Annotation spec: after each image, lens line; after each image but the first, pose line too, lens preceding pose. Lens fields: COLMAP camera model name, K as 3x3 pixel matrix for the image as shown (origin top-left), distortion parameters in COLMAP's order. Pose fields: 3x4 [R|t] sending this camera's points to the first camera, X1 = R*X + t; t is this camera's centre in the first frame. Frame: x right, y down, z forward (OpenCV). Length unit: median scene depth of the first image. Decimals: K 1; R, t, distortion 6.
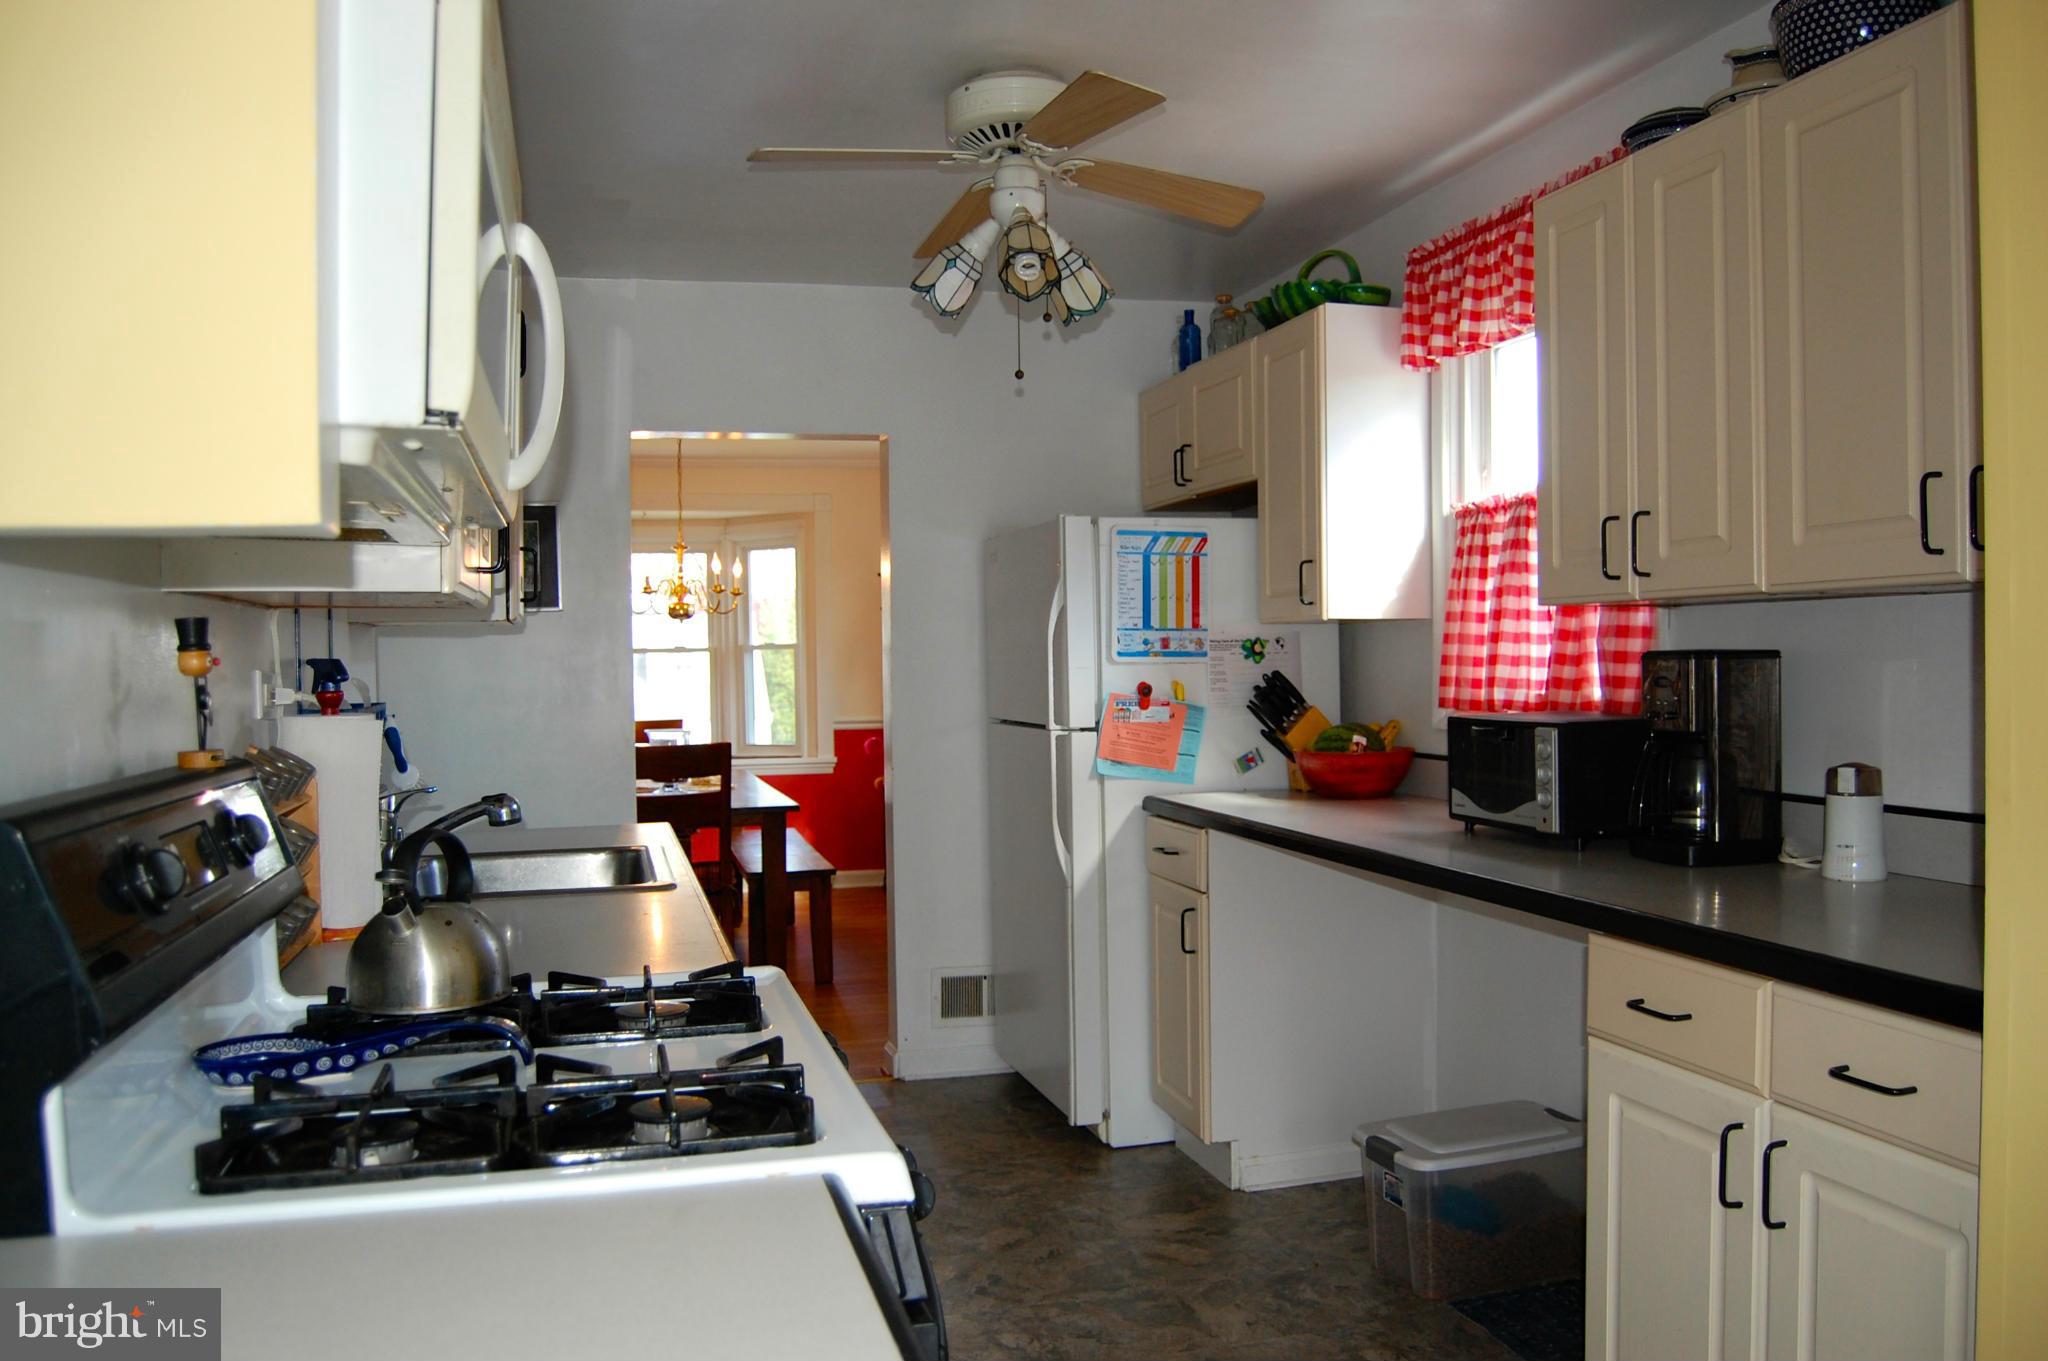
lens RADIAL K [[1609.3, 0, 1041.9], [0, 1609.3, 699.2], [0, 0, 1]] dist [-0.094114, 0.039637]
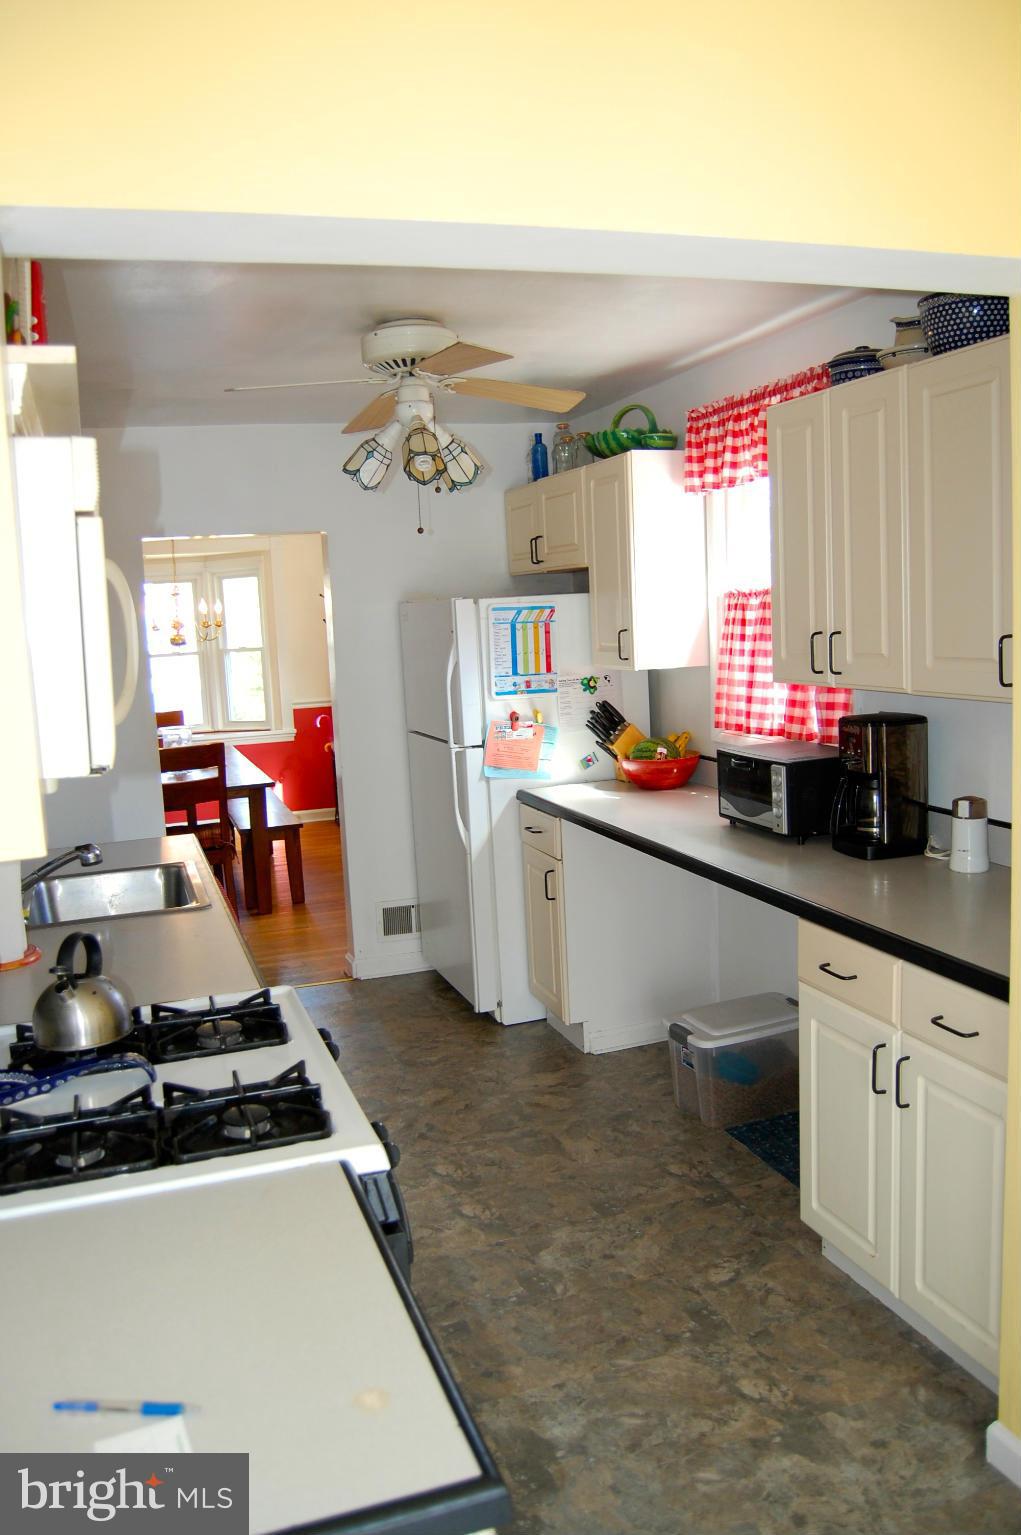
lens RADIAL K [[1206.2, 0, 510.5], [0, 1206.2, 767.5], [0, 0, 1]] dist [-0.094114, 0.039637]
pose [[0.997794, -0.041354, 0.051935, 0.001650], [0.035625, 0.993646, 0.106766, -0.088349], [-0.056020, -0.104680, 0.992927, -0.096992]]
